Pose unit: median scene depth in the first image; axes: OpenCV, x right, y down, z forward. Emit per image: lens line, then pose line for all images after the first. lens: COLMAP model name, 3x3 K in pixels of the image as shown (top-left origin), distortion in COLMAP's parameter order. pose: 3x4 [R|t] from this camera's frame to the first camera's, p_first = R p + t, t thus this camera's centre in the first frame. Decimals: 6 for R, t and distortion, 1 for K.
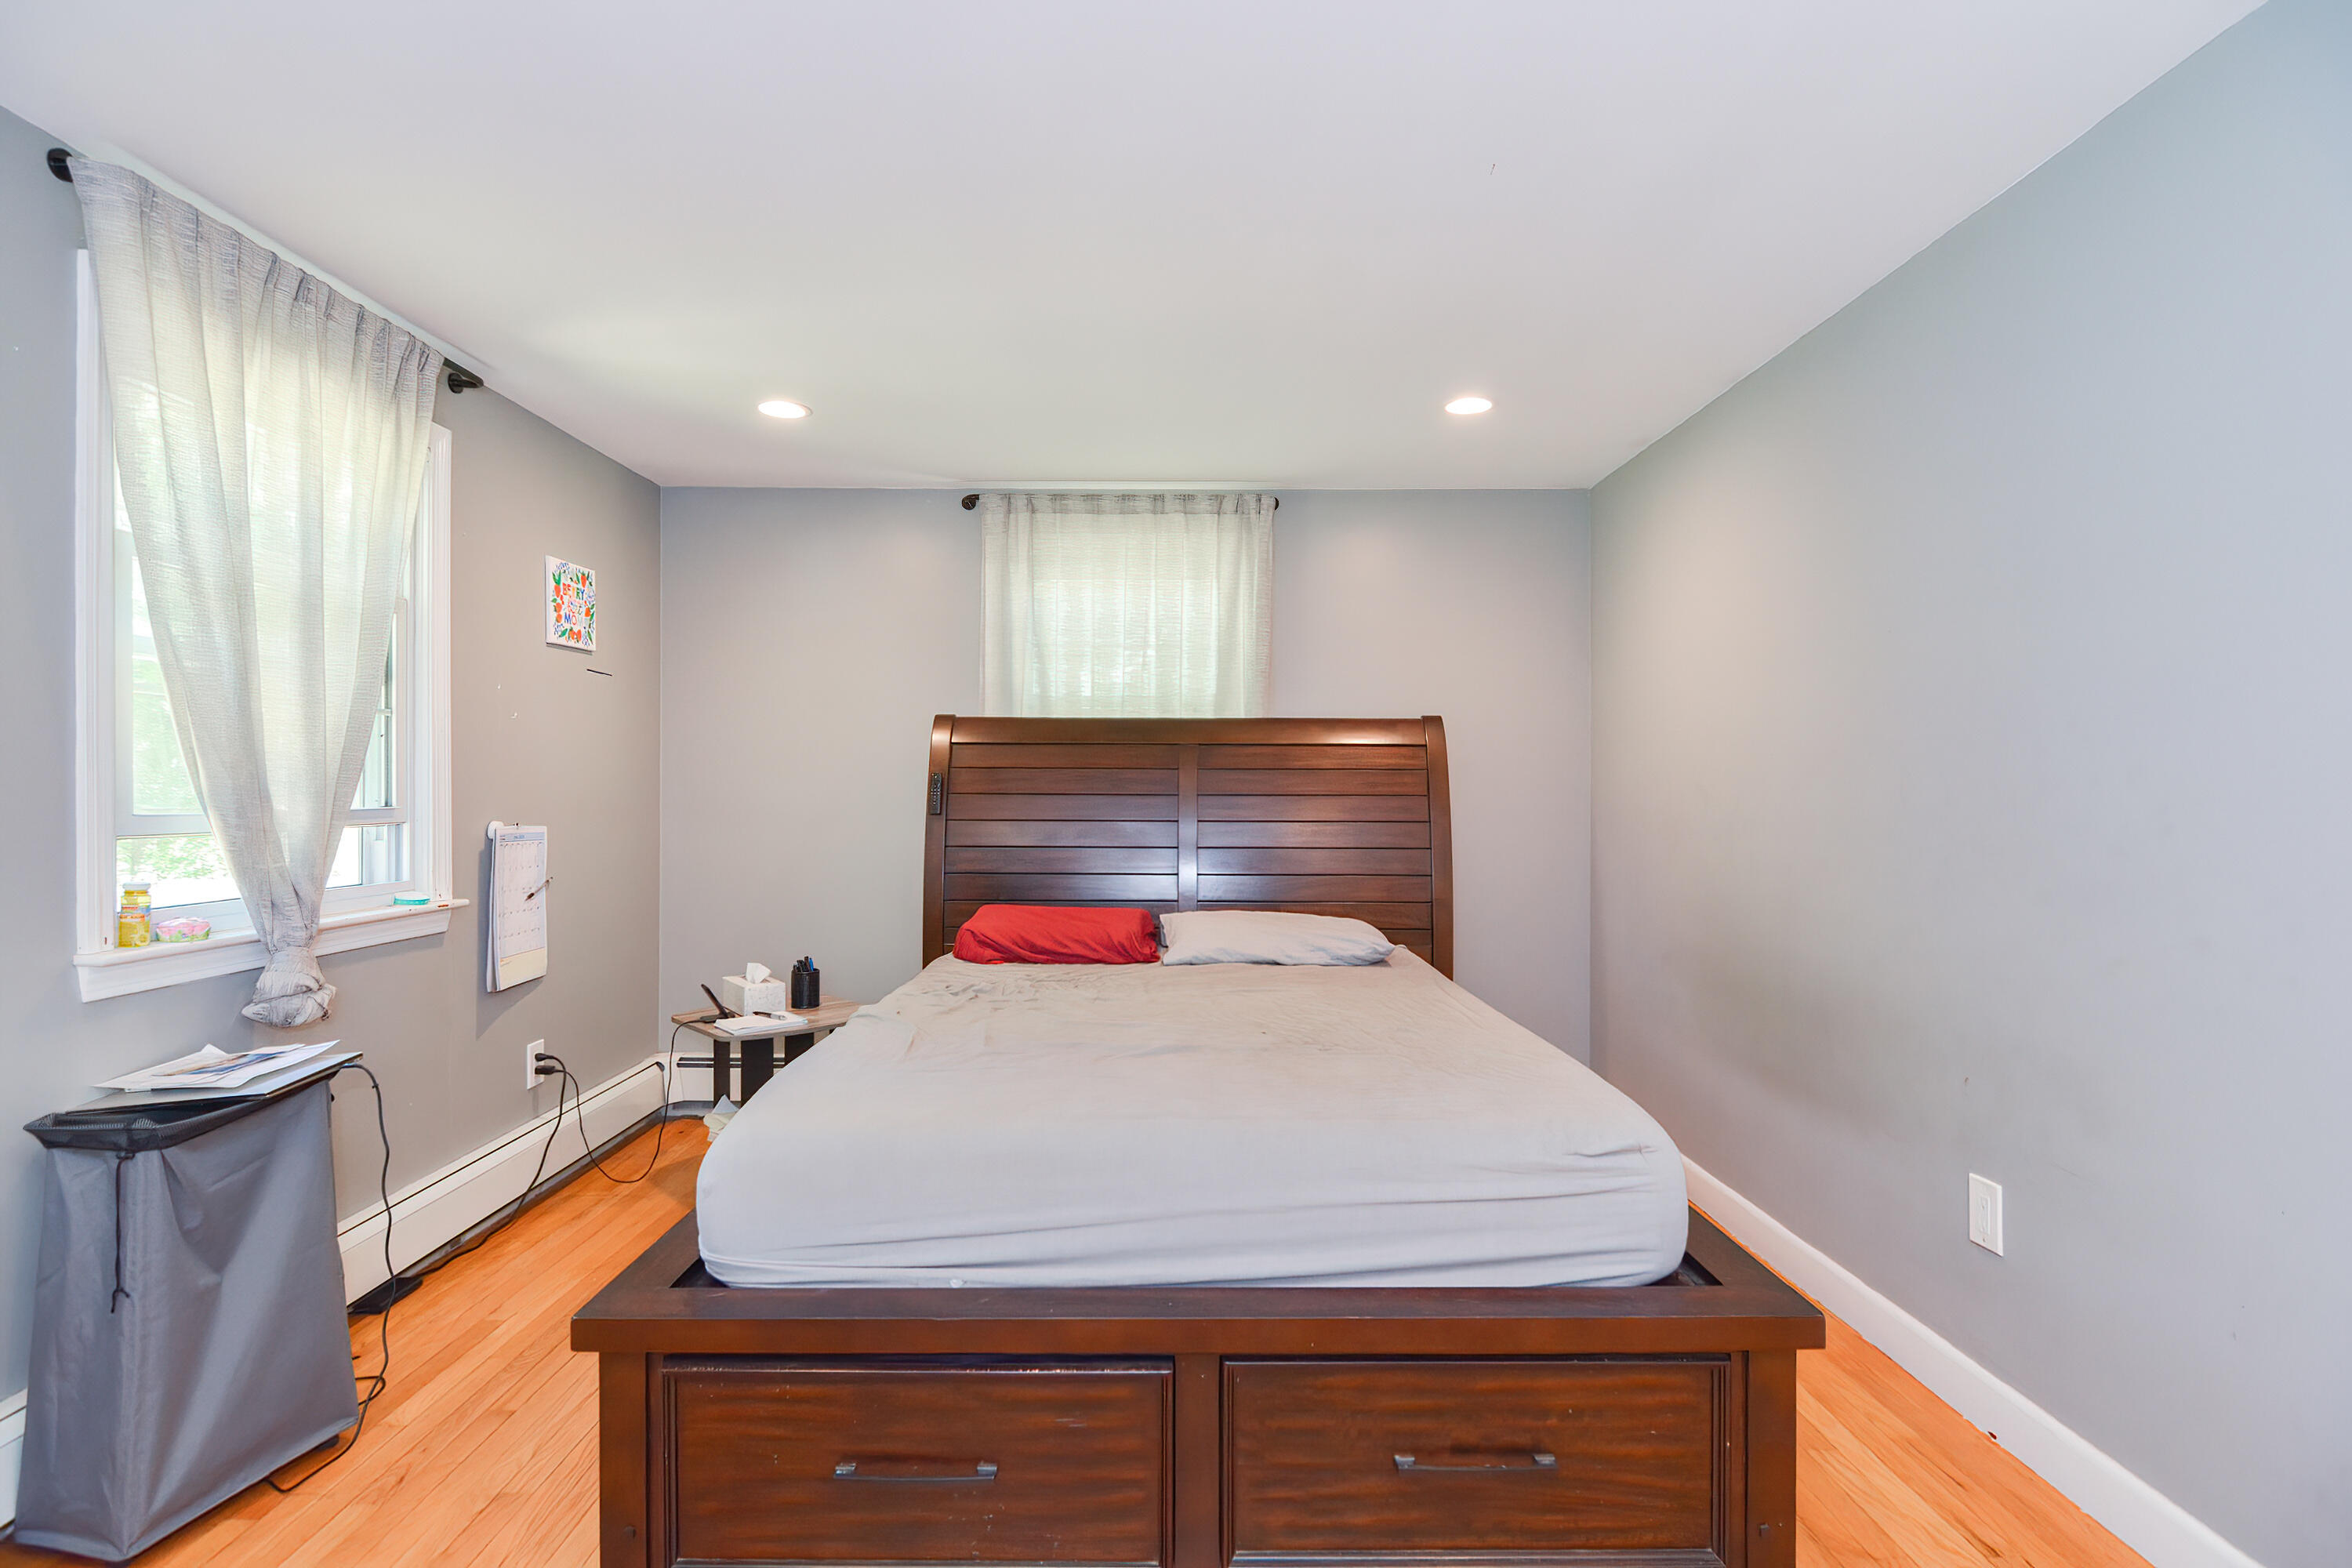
lens RADIAL K [[1158.3, 0, 1179.6], [0, 1158.3, 782.3], [0, 0, 1]] dist [0.006811, -0.009532]
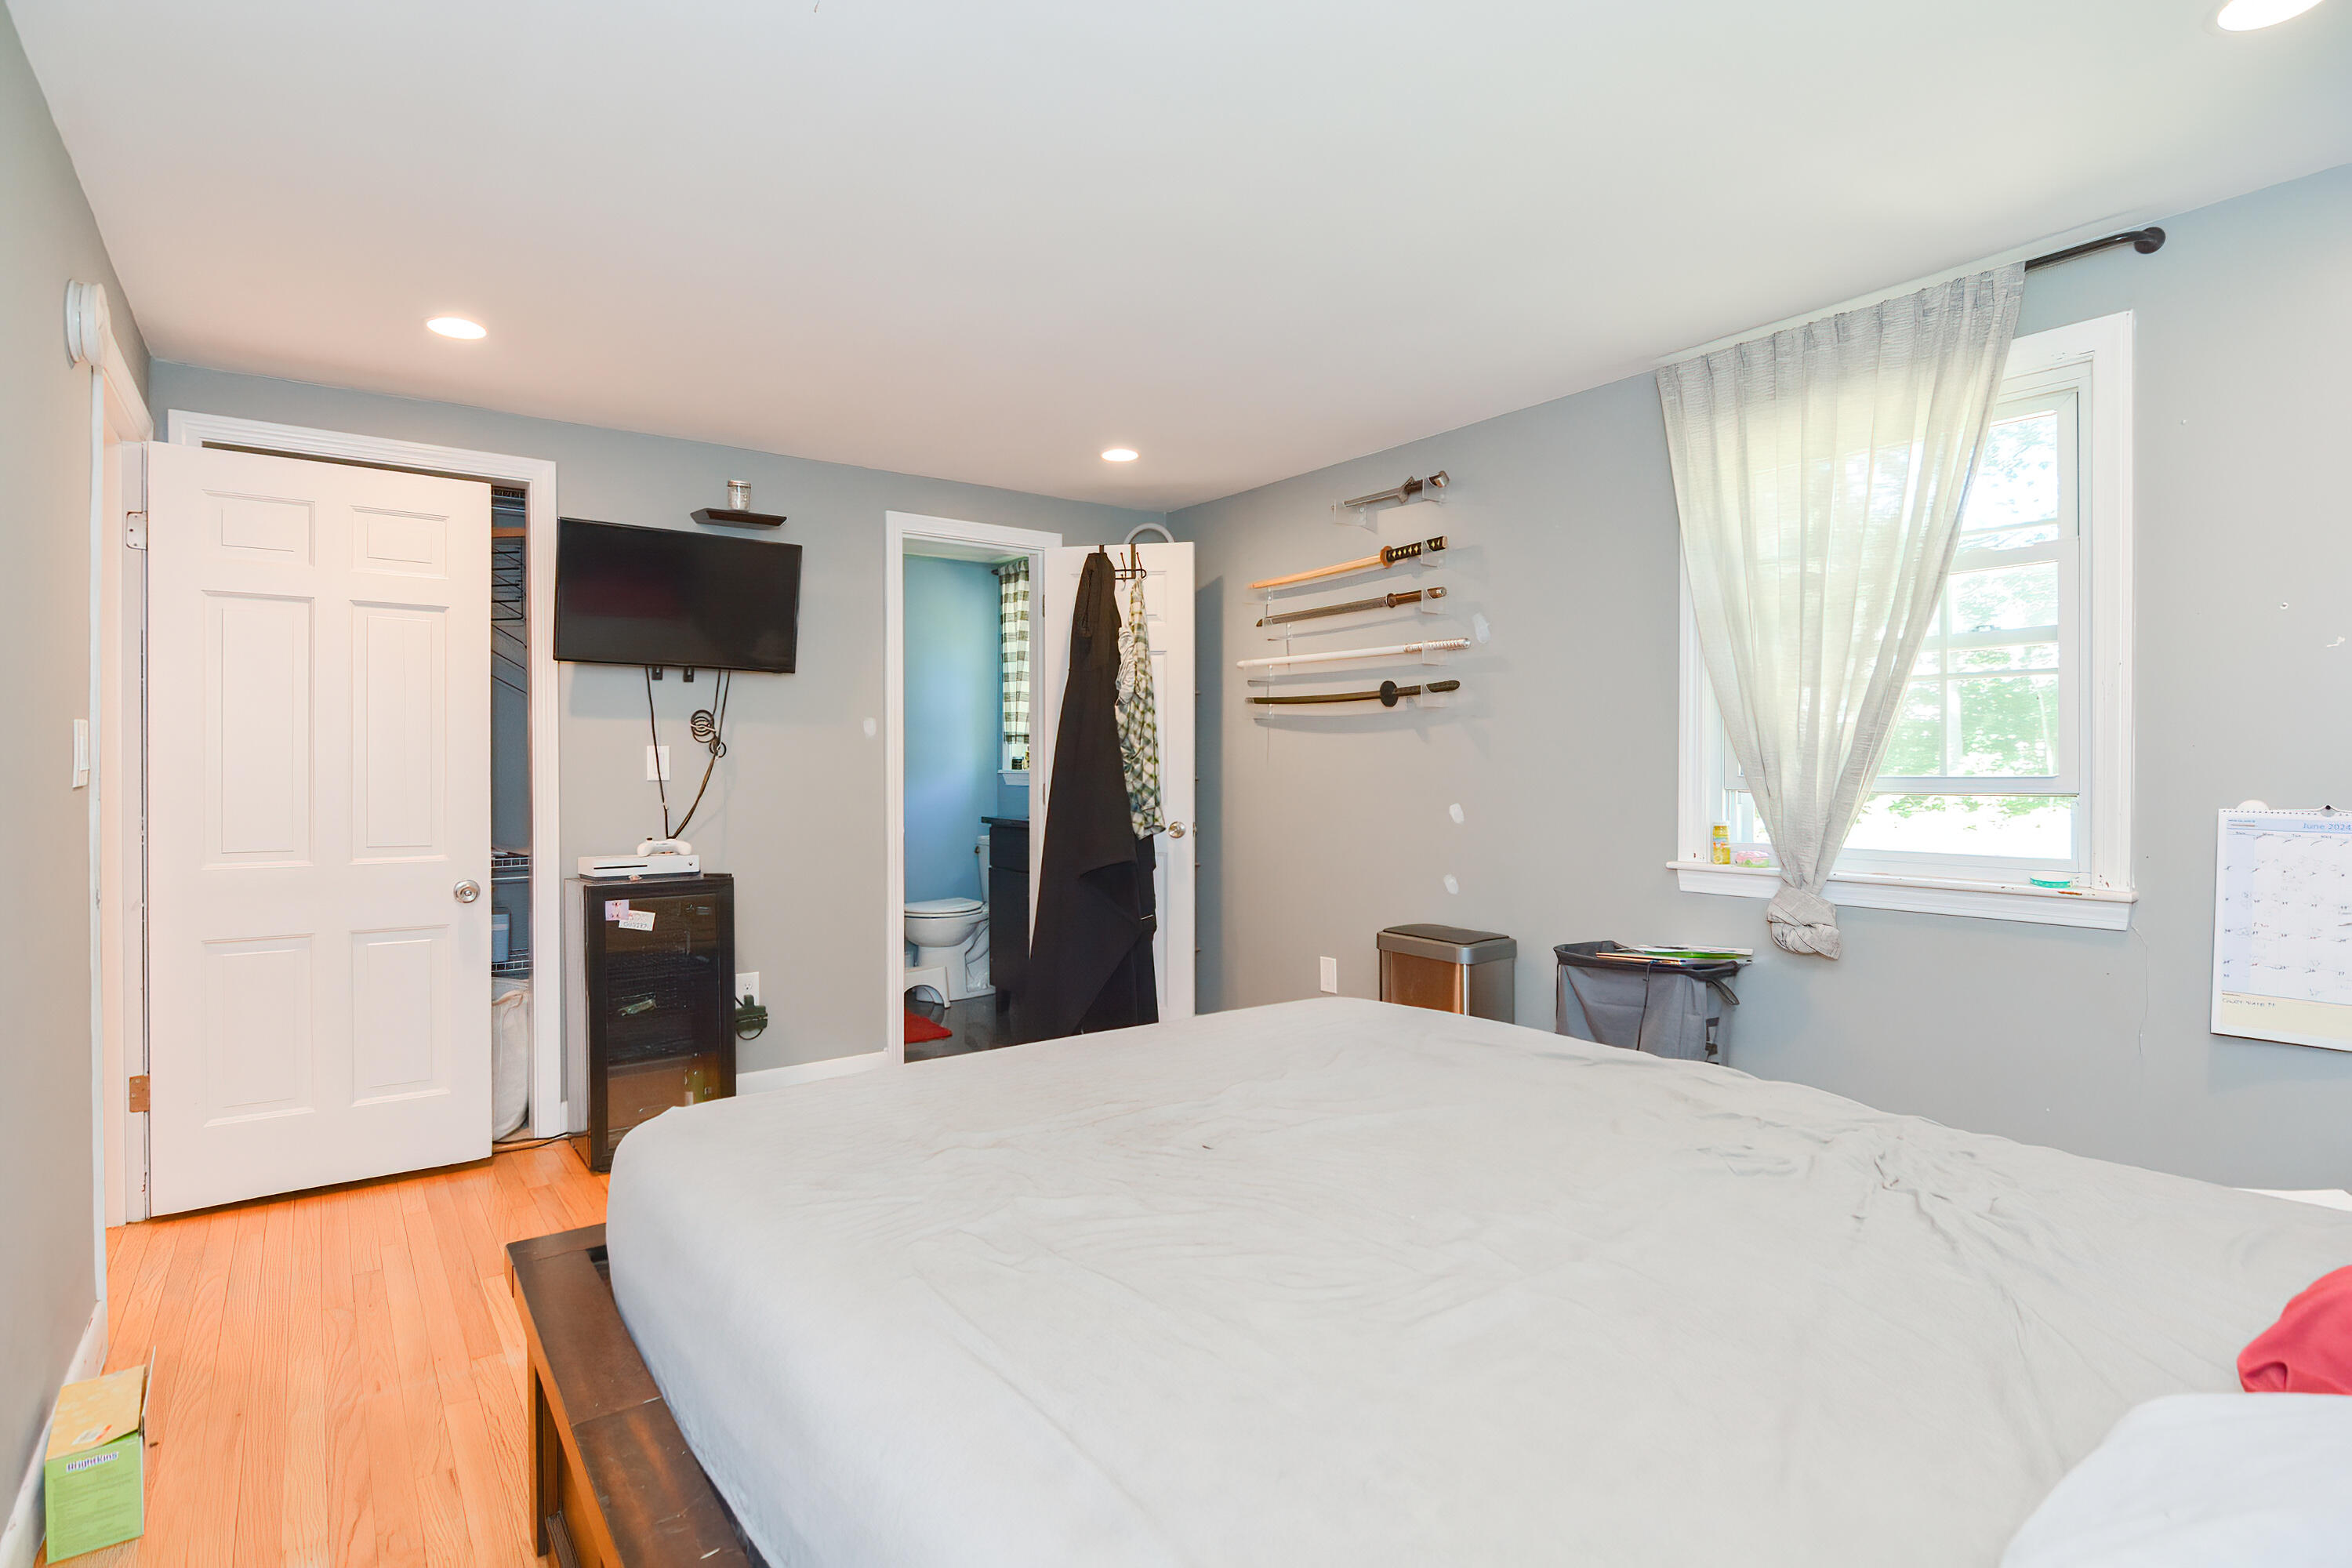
lens RADIAL K [[1158.3, 0, 1179.6], [0, 1158.3, 782.3], [0, 0, 1]] dist [0.006811, -0.009532]
pose [[-0.807382, 0.018967, -0.589725, 0.449274], [0.013535, 0.999816, 0.013627, 0.004868], [0.589874, 0.003020, -0.807489, 1.485400]]
